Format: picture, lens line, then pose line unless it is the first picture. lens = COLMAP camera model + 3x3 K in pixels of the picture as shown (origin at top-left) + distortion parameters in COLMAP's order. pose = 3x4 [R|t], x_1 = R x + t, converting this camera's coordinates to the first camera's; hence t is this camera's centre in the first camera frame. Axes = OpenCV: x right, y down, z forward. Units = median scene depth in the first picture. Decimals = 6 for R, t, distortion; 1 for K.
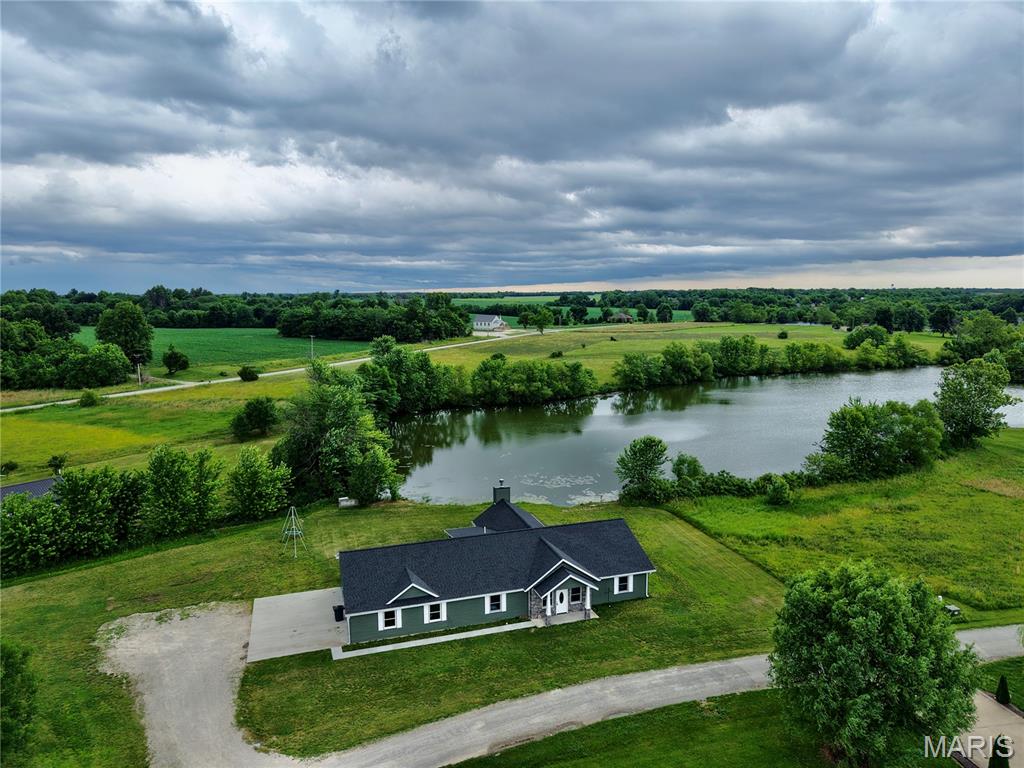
lens RADIAL K [[694.5, 0, 512.0], [0, 694.5, 384.0], [0, 0, 1]] dist [0.039402, -0.048796]
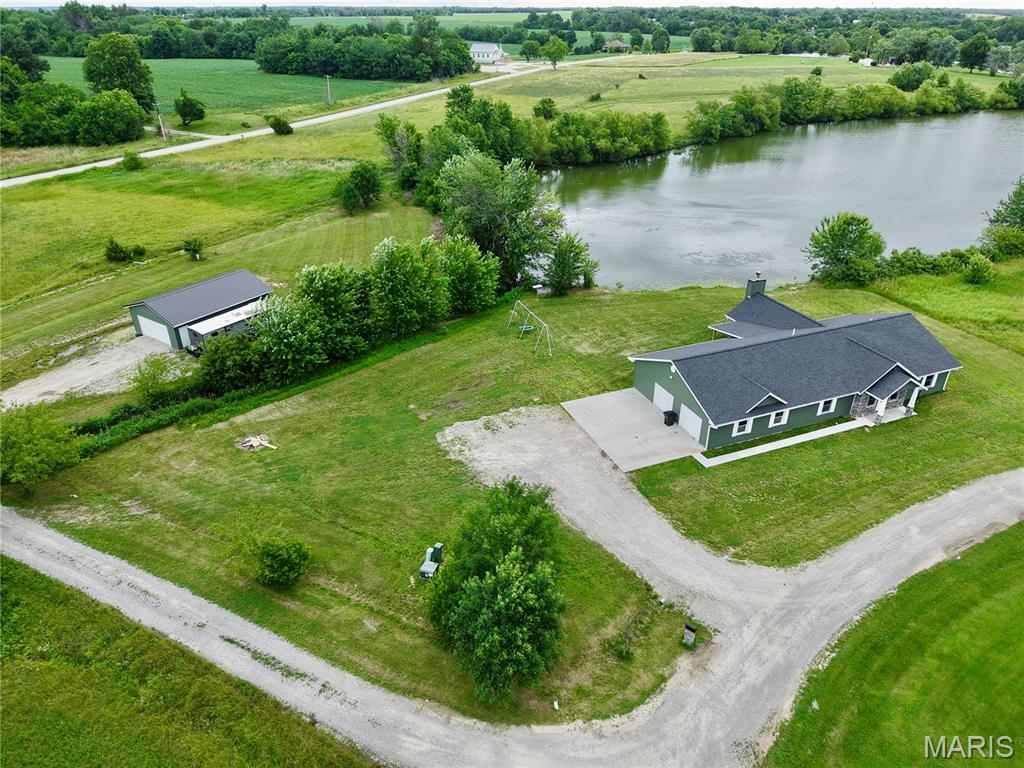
lens RADIAL K [[708.2, 0, 507.1], [0, 708.2, 385.2], [0, 0, 1]] dist [0.005797, -0.003044]
pose [[0.997000, -0.028592, 0.071928, -0.209993], [0.001493, 0.936203, 0.351457, -0.027504], [-0.077388, -0.350296, 0.933437, 0.033846]]
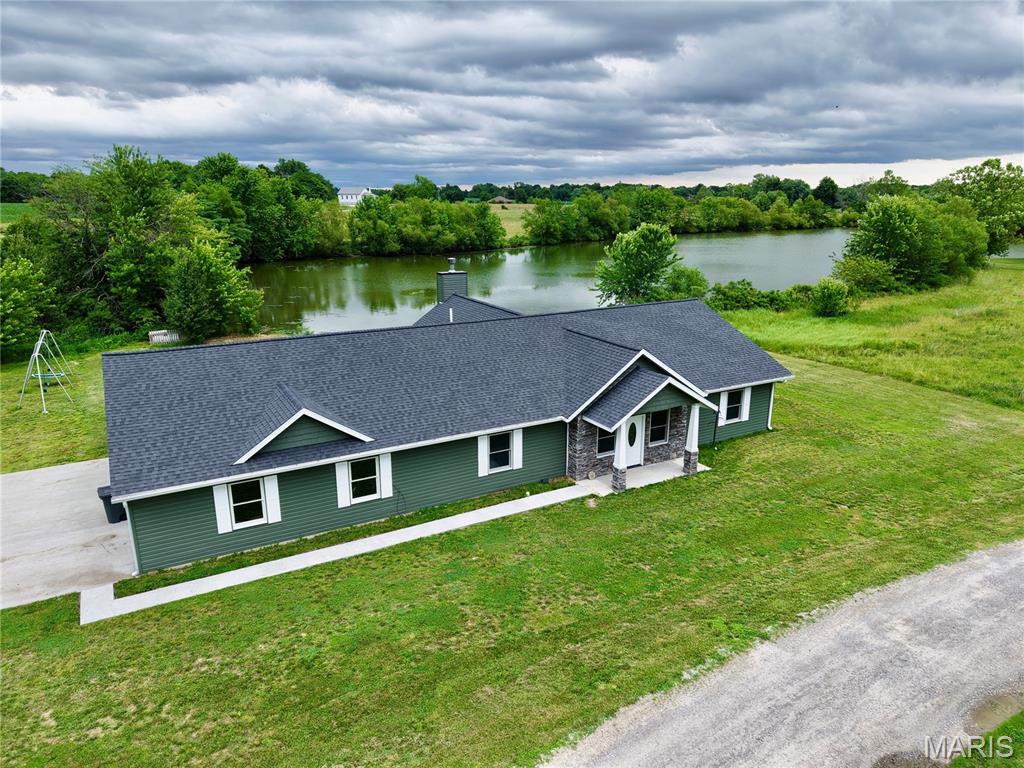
lens RADIAL K [[694.5, 0, 512.0], [0, 694.5, 384.0], [0, 0, 1]] dist [0.039402, -0.048796]
pose [[0.981729, -0.047485, 0.184262, -0.035769], [0.023051, 0.990909, 0.132548, 0.080615], [-0.188881, -0.125879, 0.973899, 0.217372]]
